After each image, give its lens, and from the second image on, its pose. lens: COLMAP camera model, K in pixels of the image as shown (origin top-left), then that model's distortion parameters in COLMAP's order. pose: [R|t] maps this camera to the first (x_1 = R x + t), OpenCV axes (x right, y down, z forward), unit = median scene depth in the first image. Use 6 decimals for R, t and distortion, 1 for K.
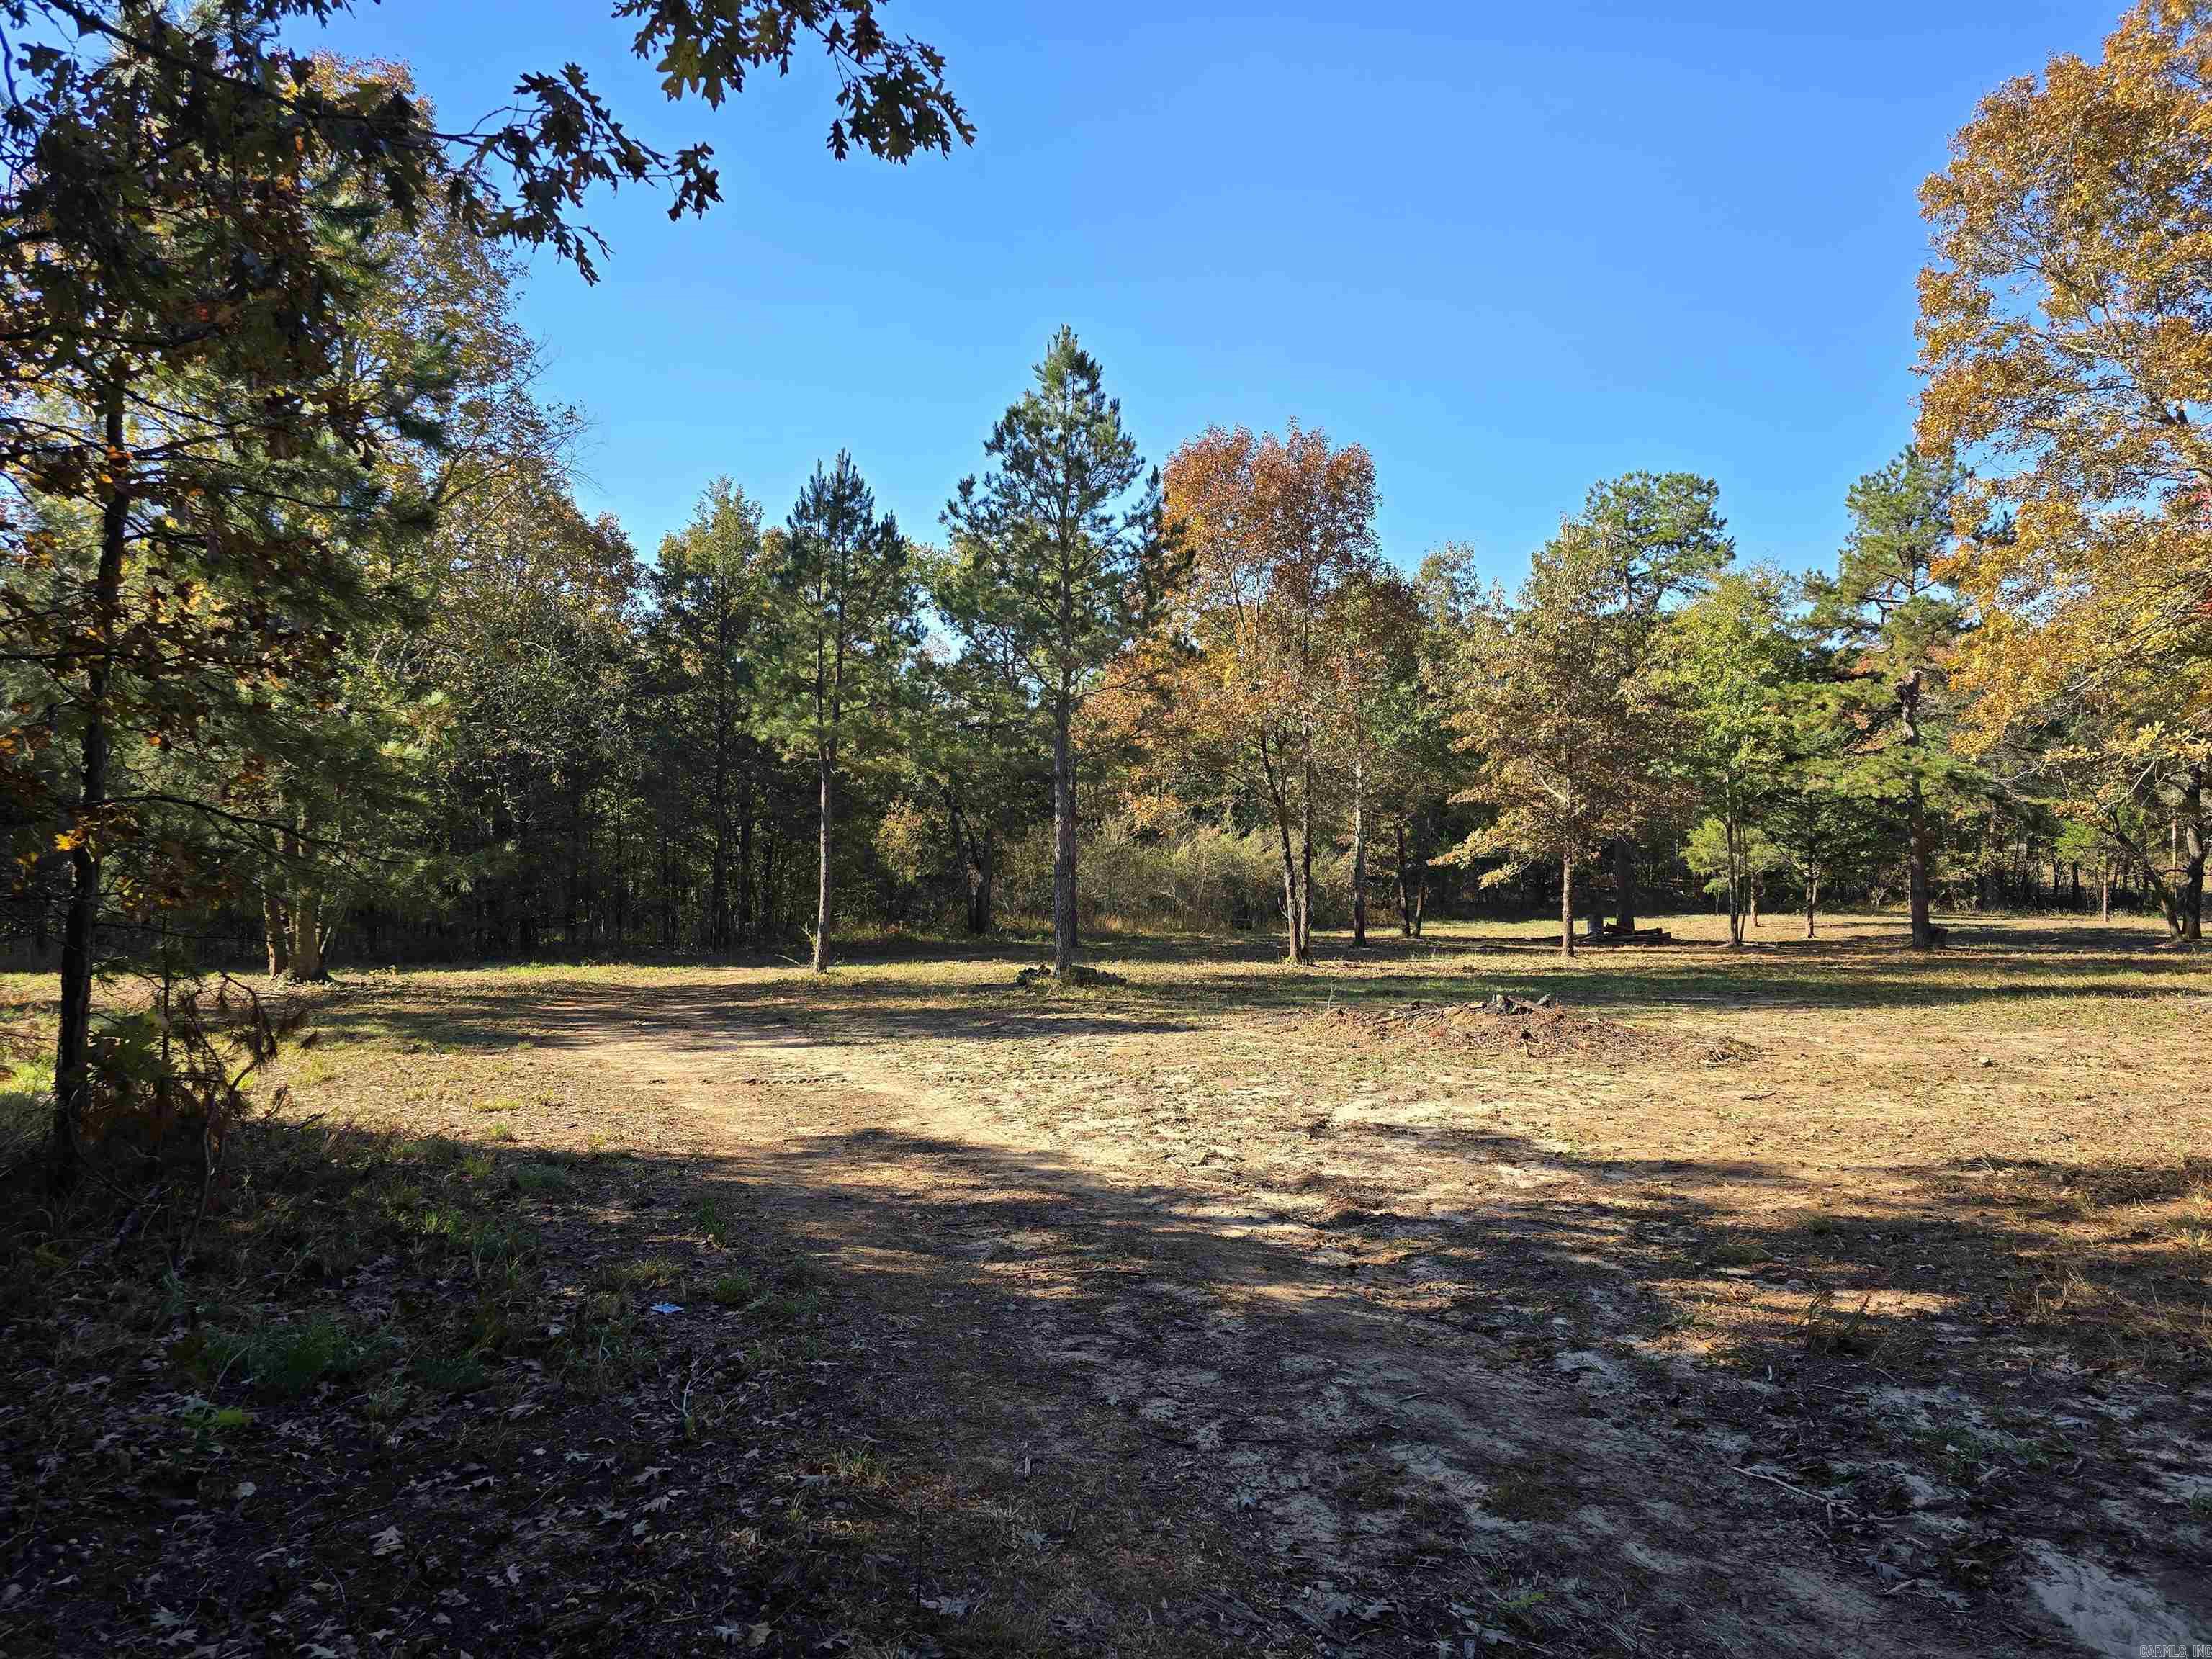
lens RADIAL K [[1462.8, 0, 1103.7], [0, 1462.8, 837.2], [0, 0, 1]] dist [0.058783, -0.049688]
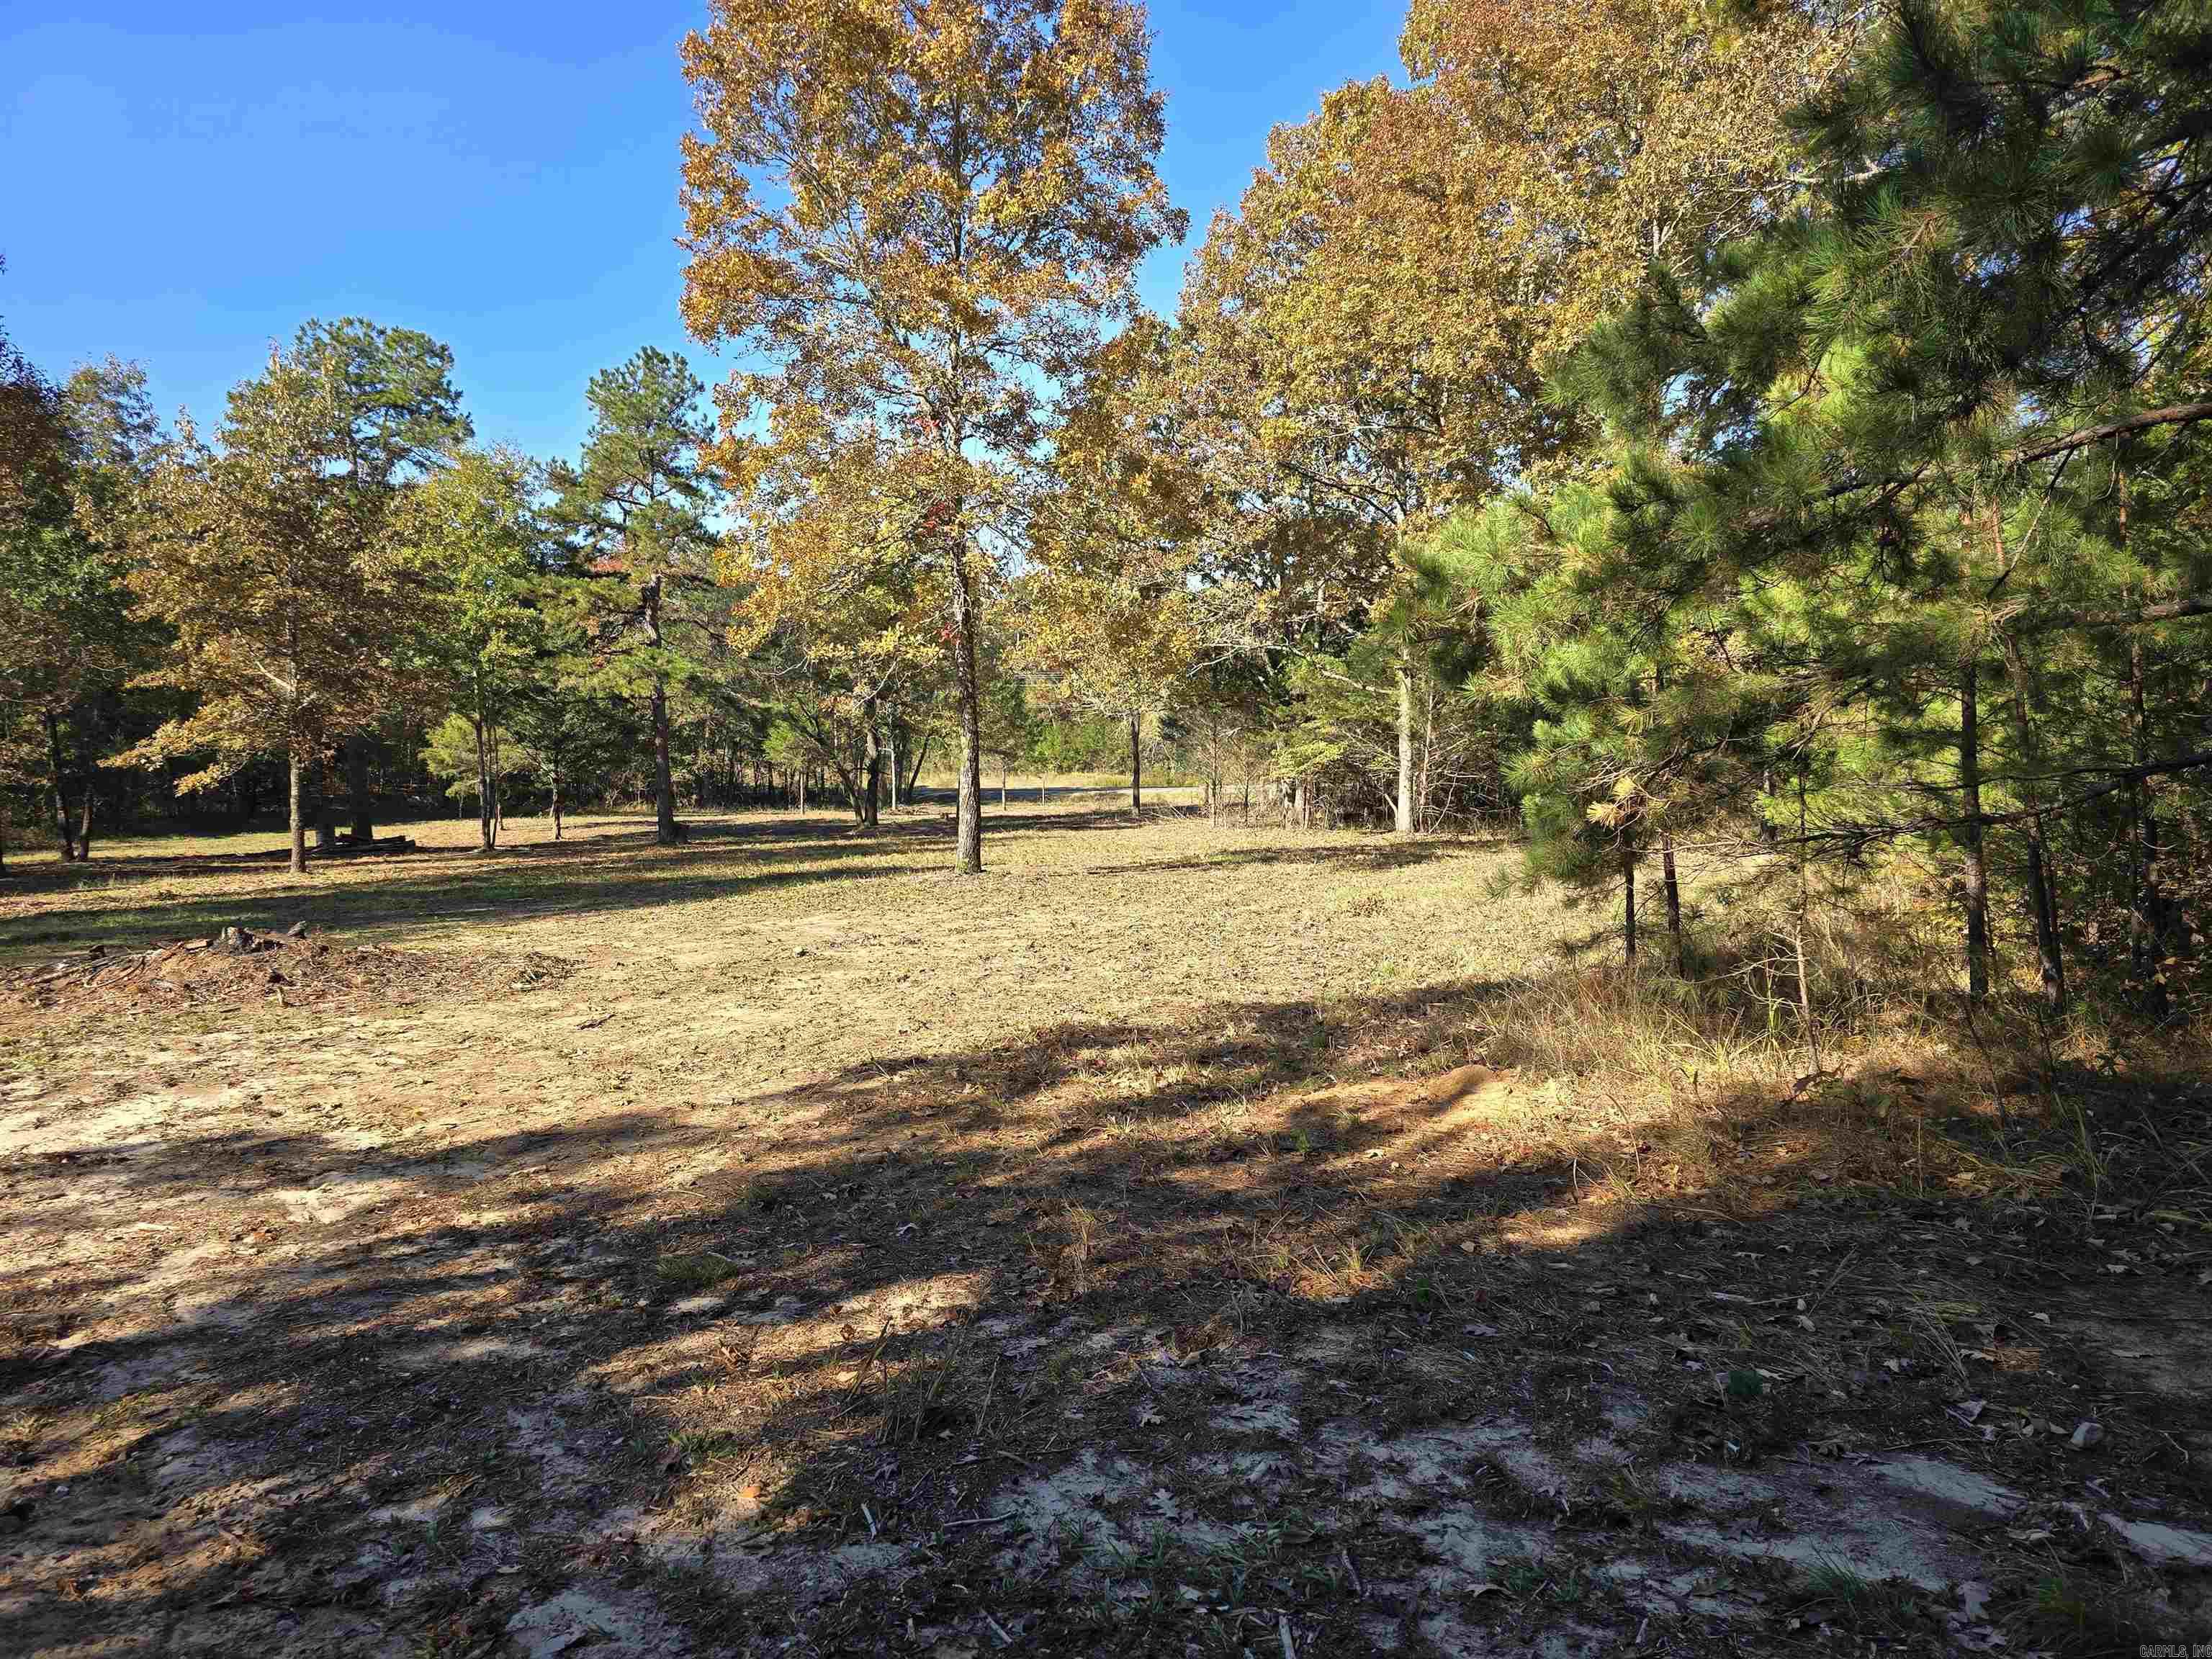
lens RADIAL K [[1462.8, 0, 1109.9], [0, 1462.8, 848.3], [0, 0, 1]] dist [0.058783, -0.049688]
pose [[0.683704, -0.046915, 0.728250, 0.020261], [-0.004751, 0.997624, 0.068728, 0.009985], [-0.729744, -0.050450, 0.681856, 0.124973]]
